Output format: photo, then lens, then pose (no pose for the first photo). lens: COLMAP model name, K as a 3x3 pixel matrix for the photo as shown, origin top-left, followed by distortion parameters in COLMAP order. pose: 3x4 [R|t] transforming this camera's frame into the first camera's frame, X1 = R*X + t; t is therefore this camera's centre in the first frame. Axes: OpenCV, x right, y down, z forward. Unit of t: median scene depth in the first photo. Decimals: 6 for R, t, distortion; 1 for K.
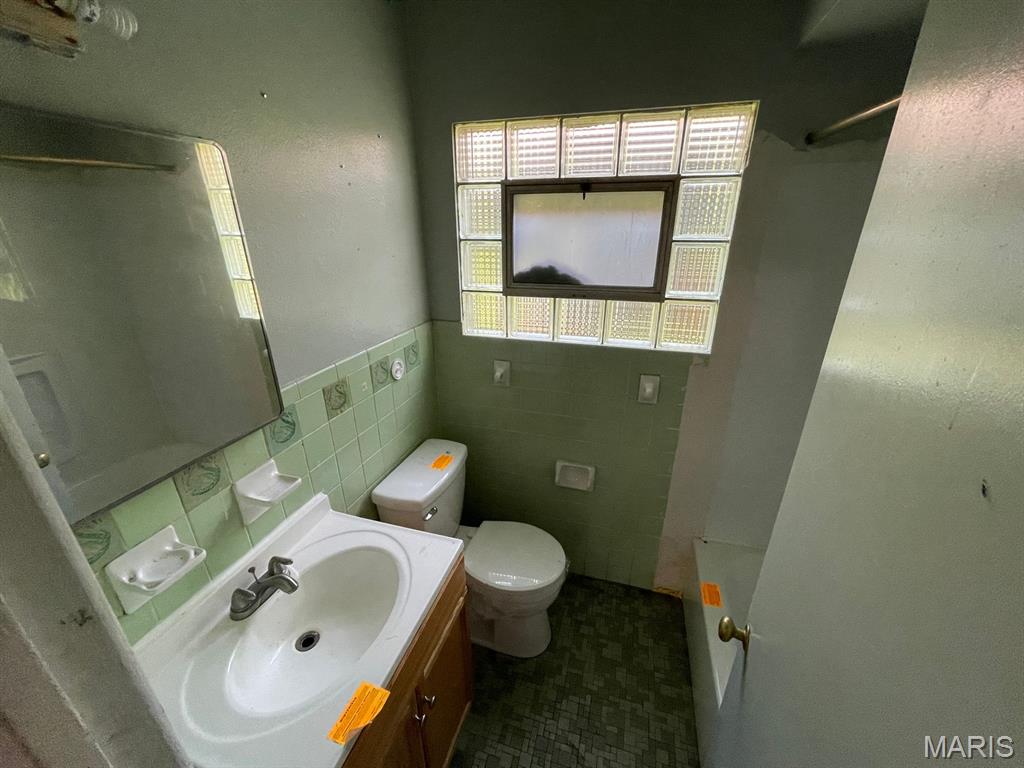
lens RADIAL K [[411.0, 0, 509.4], [0, 411.0, 386.2], [0, 0, 1]] dist [-0.000884, 0.000486]
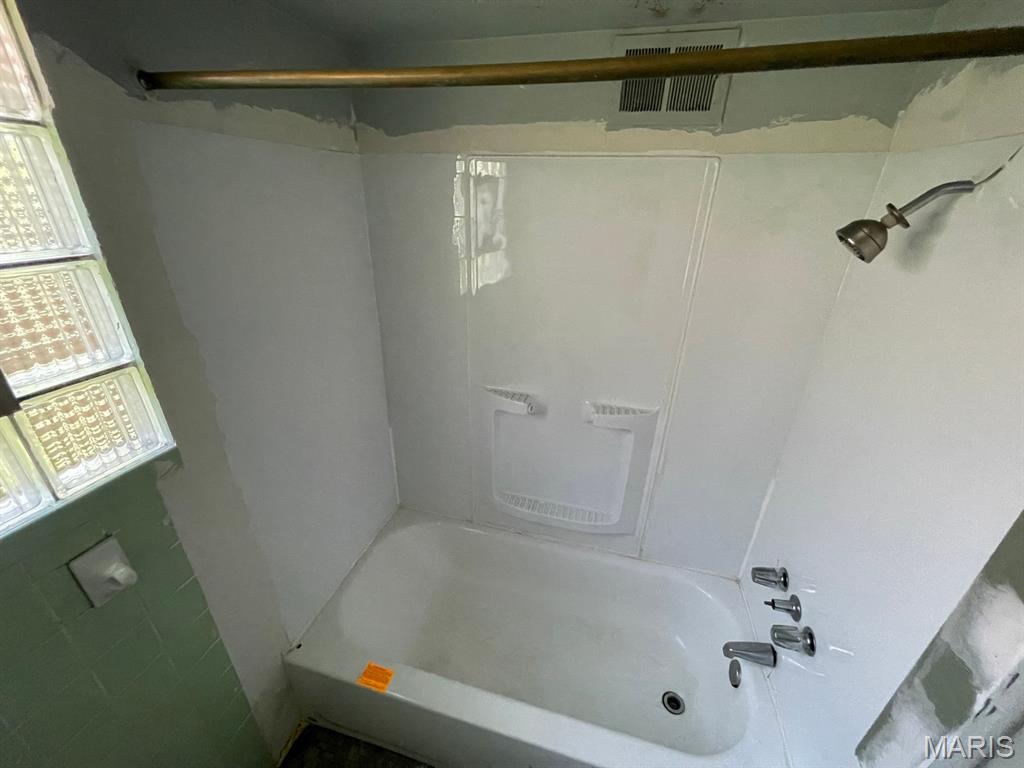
lens RADIAL K [[411.0, 0, 510.6], [0, 411.0, 389.7], [0, 0, 1]] dist [-0.000884, 0.000486]
pose [[-0.030516, -0.418050, 0.907911, -0.023520], [0.352137, 0.845601, 0.401196, -0.210850], [-0.935451, 0.331952, 0.121406, 0.451100]]
